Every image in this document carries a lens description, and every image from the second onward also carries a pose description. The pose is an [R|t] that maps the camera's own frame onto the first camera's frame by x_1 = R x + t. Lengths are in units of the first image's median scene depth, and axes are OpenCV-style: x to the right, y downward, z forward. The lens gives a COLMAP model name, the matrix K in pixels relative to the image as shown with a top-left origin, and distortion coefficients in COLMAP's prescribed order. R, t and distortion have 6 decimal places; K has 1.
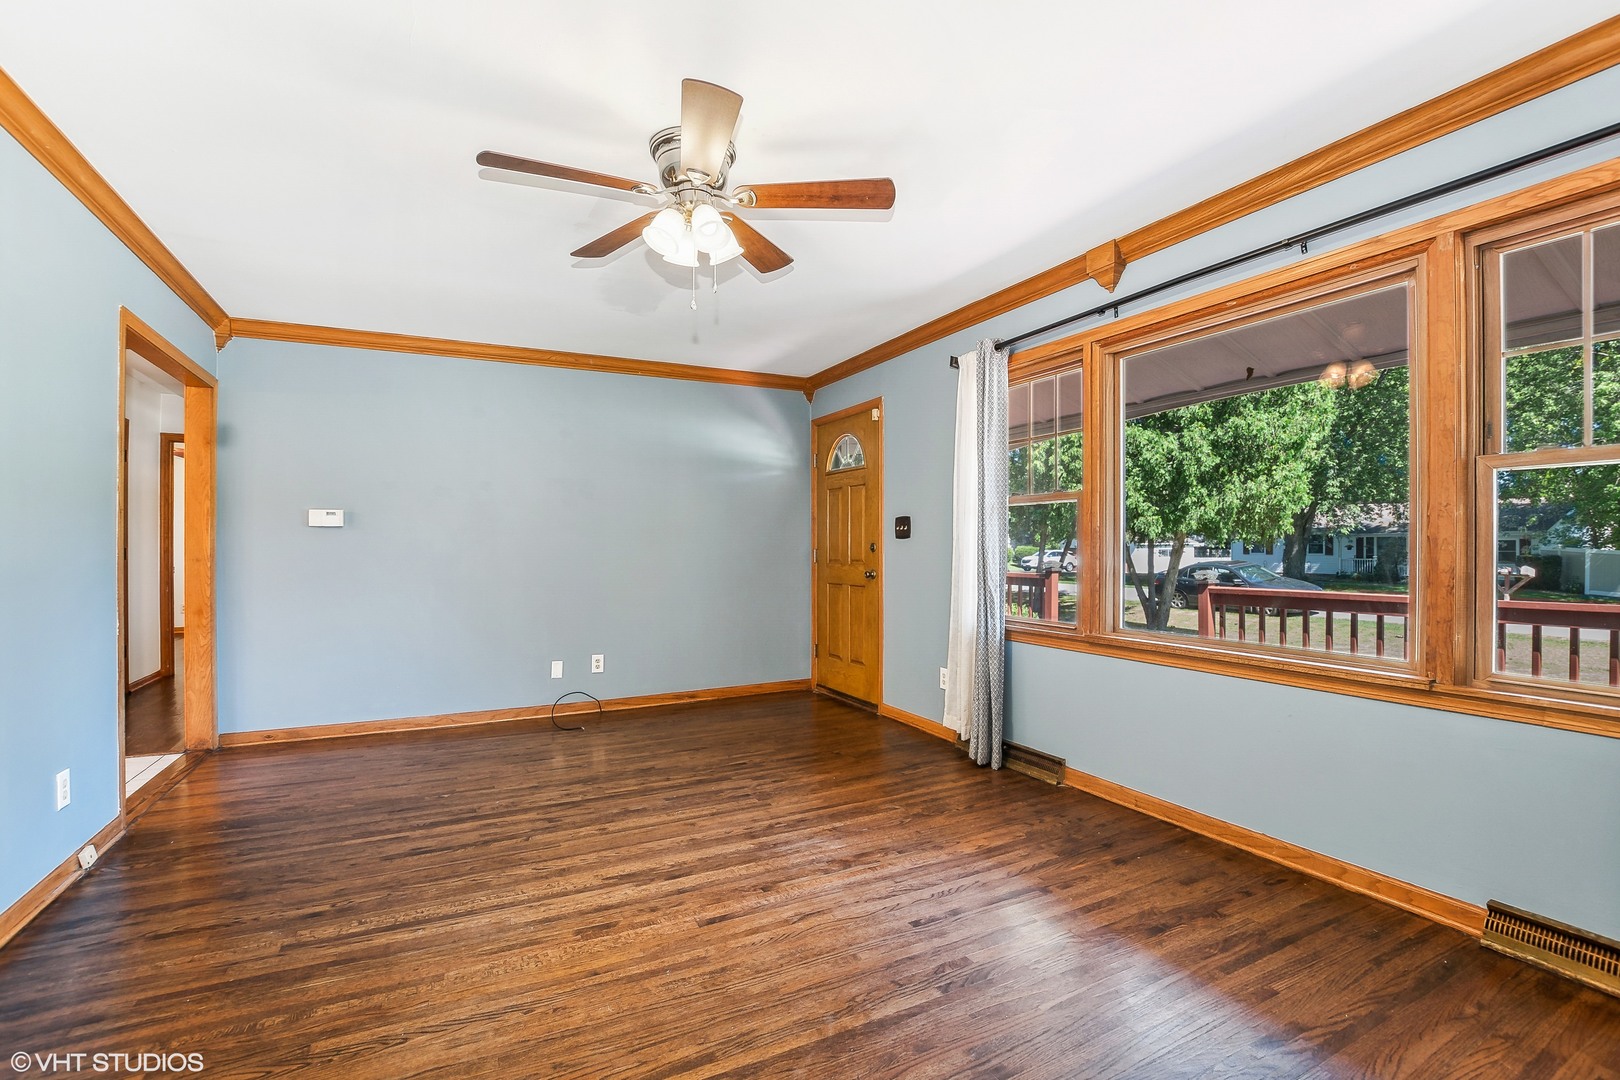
lens RADIAL K [[730.5, 0, 818.3], [0, 730.5, 549.7], [0, 0, 1]] dist [-0.028152, 0.000333]
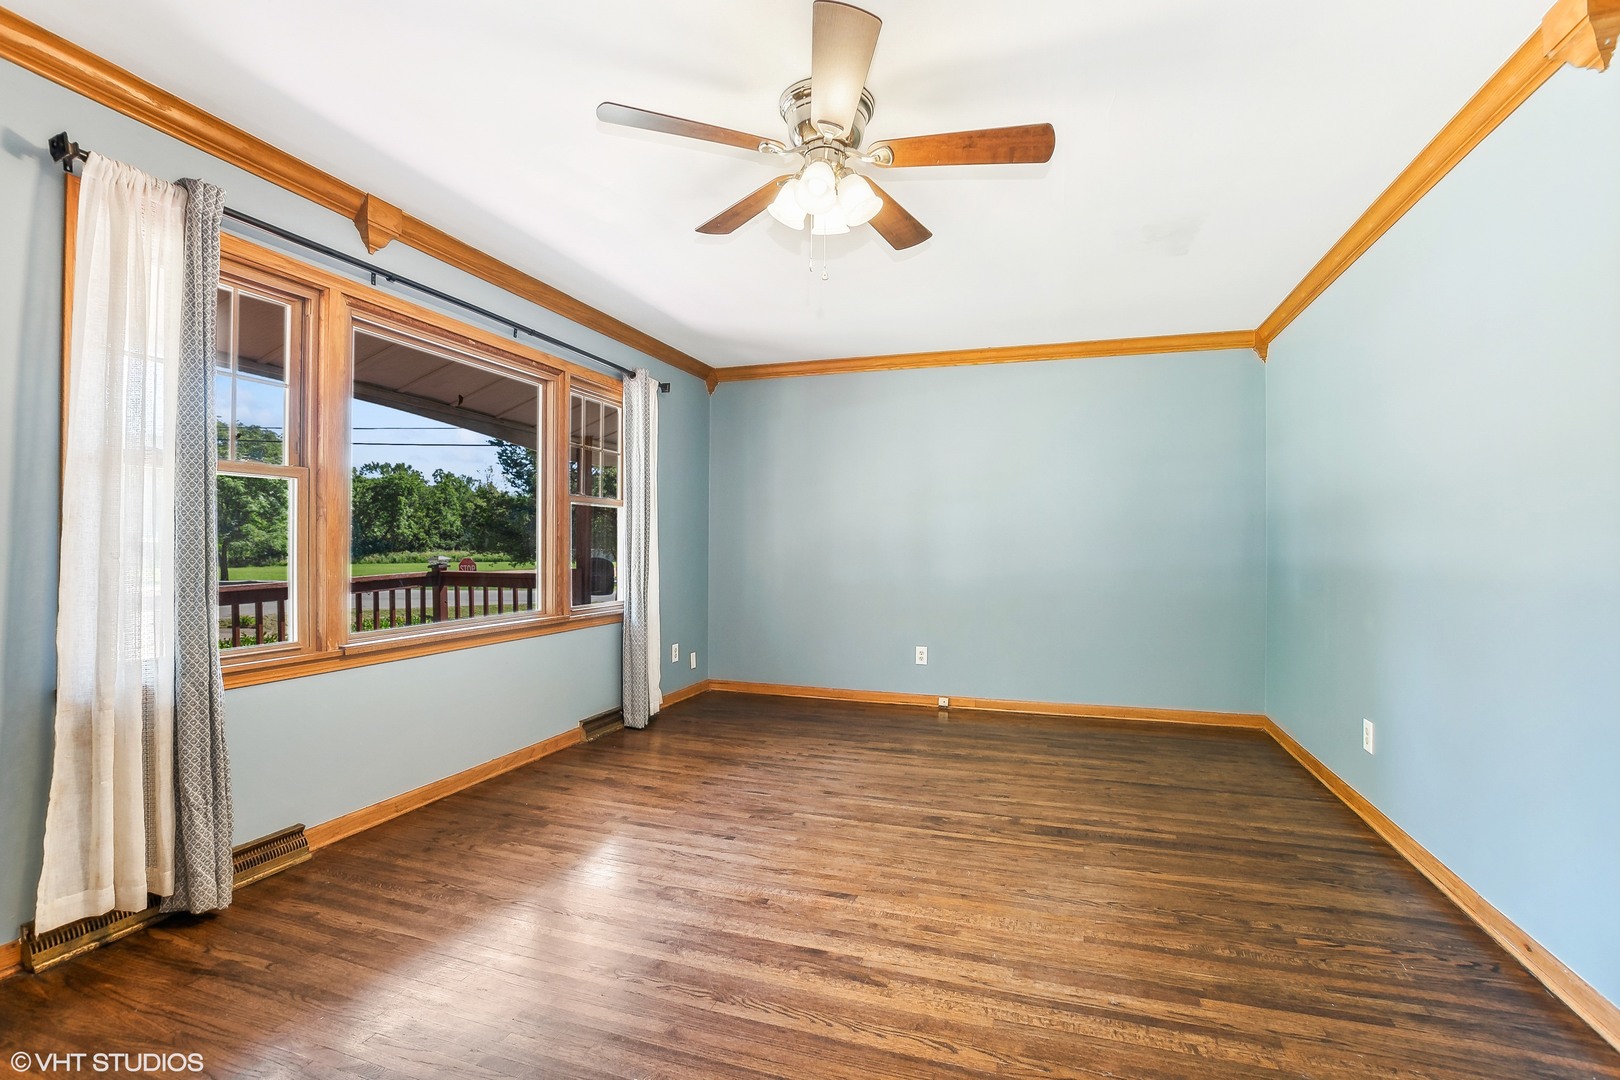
lens RADIAL K [[730.5, 0, 818.3], [0, 730.5, 549.7], [0, 0, 1]] dist [-0.028152, 0.000333]
pose [[-0.699384, -0.007828, 0.714703, -0.846605], [-0.002065, 0.999958, 0.008932, -0.003106], [-0.714743, 0.004771, -0.699371, 1.705776]]
